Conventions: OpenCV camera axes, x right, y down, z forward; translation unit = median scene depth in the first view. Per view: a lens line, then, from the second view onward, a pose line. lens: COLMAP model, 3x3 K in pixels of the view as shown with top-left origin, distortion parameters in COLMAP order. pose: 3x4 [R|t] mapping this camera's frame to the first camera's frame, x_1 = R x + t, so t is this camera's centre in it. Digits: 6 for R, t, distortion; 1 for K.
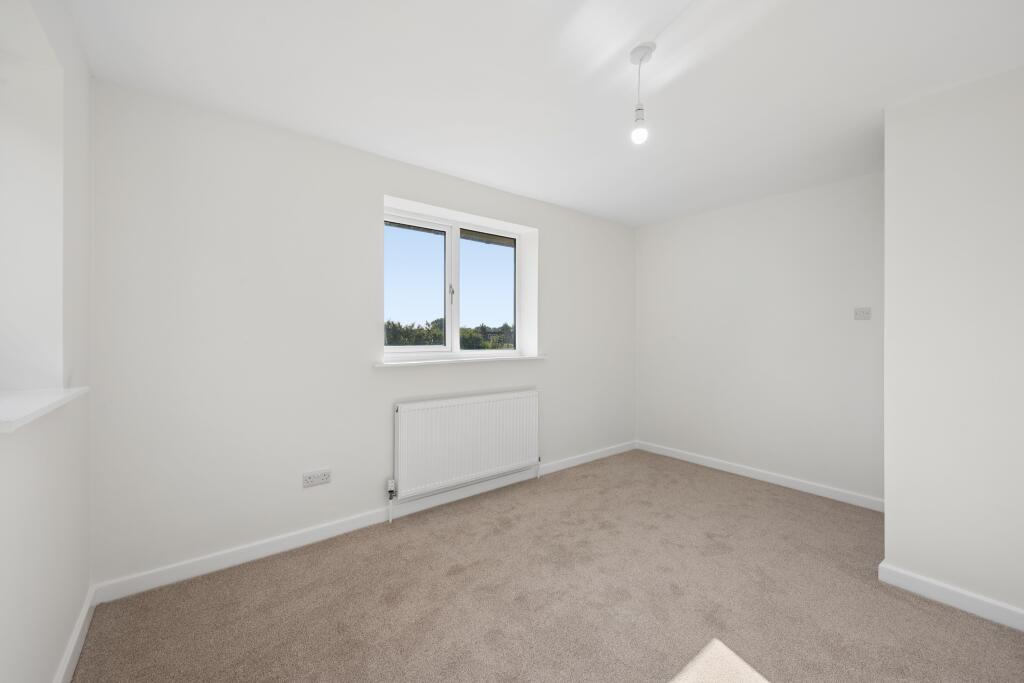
lens RADIAL K [[406.7, 0, 513.6], [0, 406.7, 331.2], [0, 0, 1]] dist [-0.000030, 0.000006]
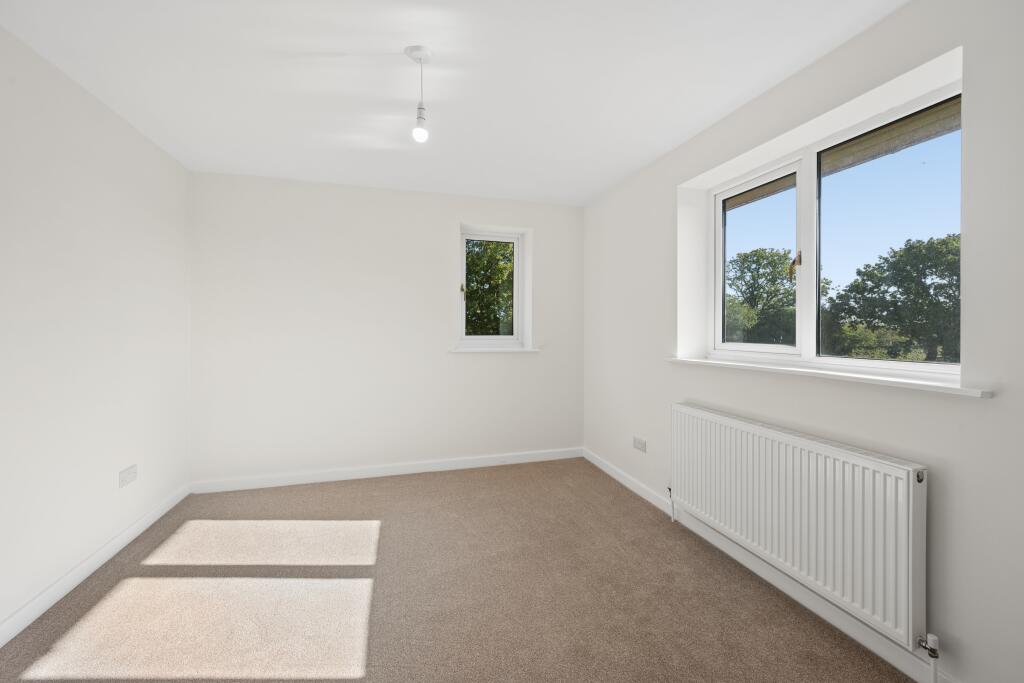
lens RADIAL K [[406.7, 0, 513.6], [0, 406.7, 331.2], [0, 0, 1]] dist [-0.000030, 0.000006]
pose [[-0.378686, -0.001731, -0.925524, 0.754207], [-0.000377, 0.999998, -0.001716, 0.016868], [0.925525, -0.000300, -0.378686, 1.029260]]
